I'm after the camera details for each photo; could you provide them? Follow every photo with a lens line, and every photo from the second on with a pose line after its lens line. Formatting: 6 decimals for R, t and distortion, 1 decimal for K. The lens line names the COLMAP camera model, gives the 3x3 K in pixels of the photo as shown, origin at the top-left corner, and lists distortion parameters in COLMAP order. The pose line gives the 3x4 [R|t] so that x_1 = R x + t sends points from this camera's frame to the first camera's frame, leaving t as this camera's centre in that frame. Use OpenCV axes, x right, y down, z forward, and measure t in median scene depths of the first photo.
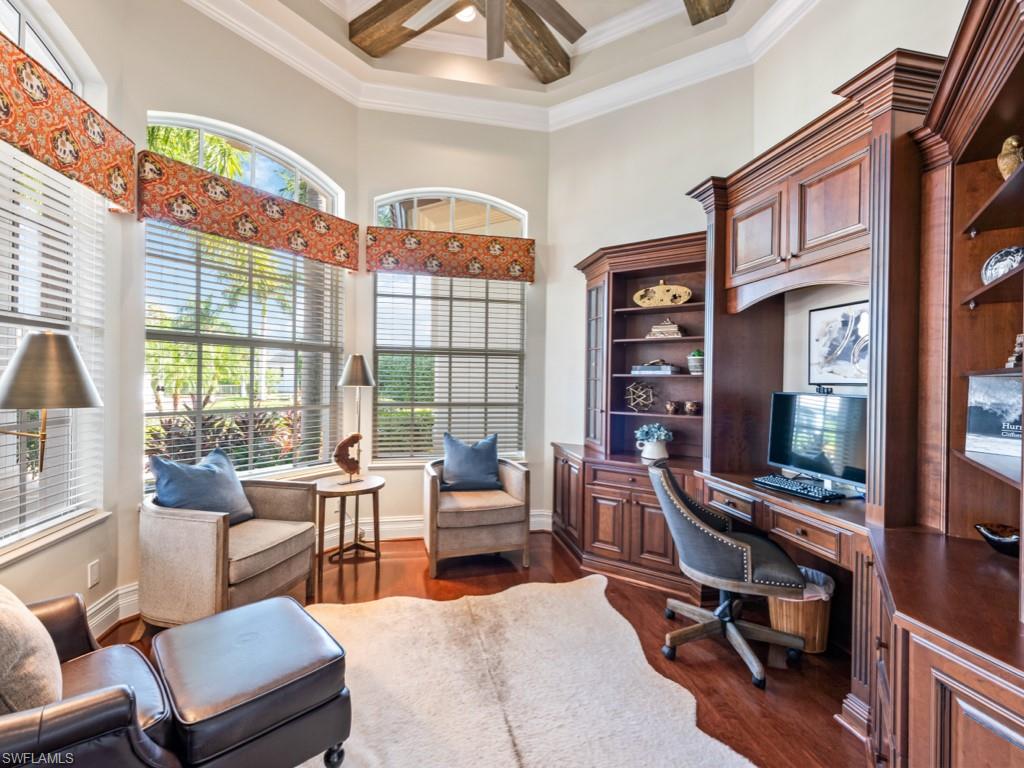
lens RADIAL K [[460.7, 0, 515.7], [0, 460.7, 381.0], [0, 0, 1]] dist [0.011299, -0.000097]
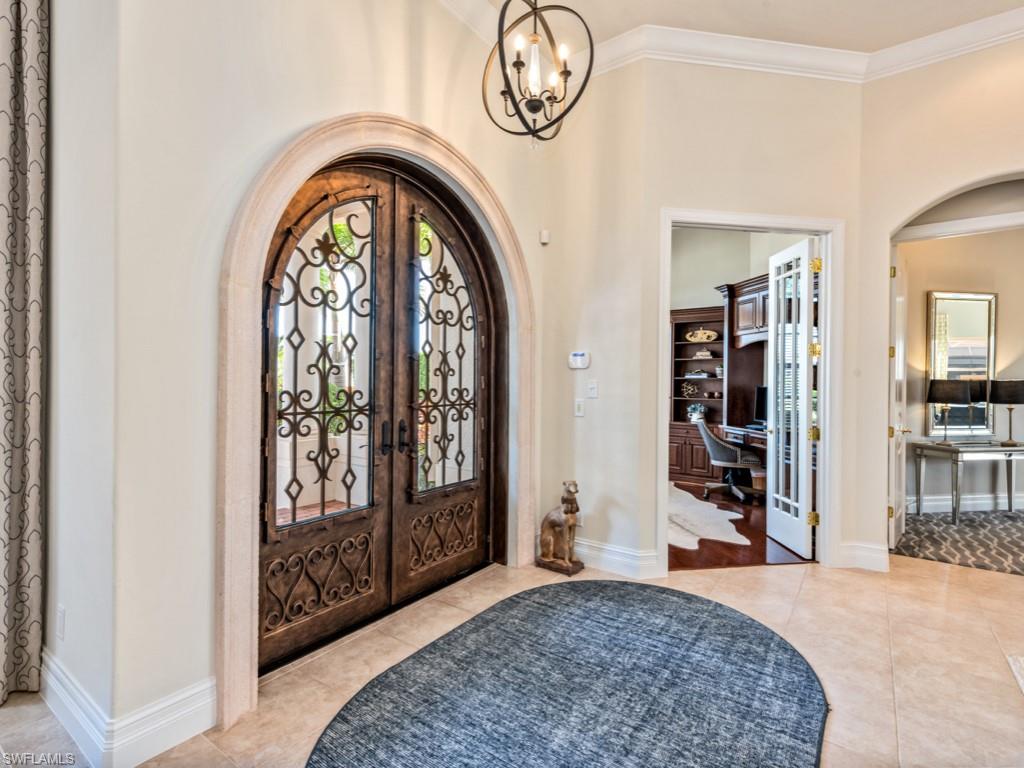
lens RADIAL K [[506.8, 0, 514.4], [0, 506.8, 379.2], [0, 0, 1]] dist [0.012968, -0.000079]
pose [[0.999452, -0.000773, -0.033081, -0.387802], [0.000557, 0.999979, -0.006533, 0.005381], [0.033086, 0.006511, 0.999431, -1.121923]]
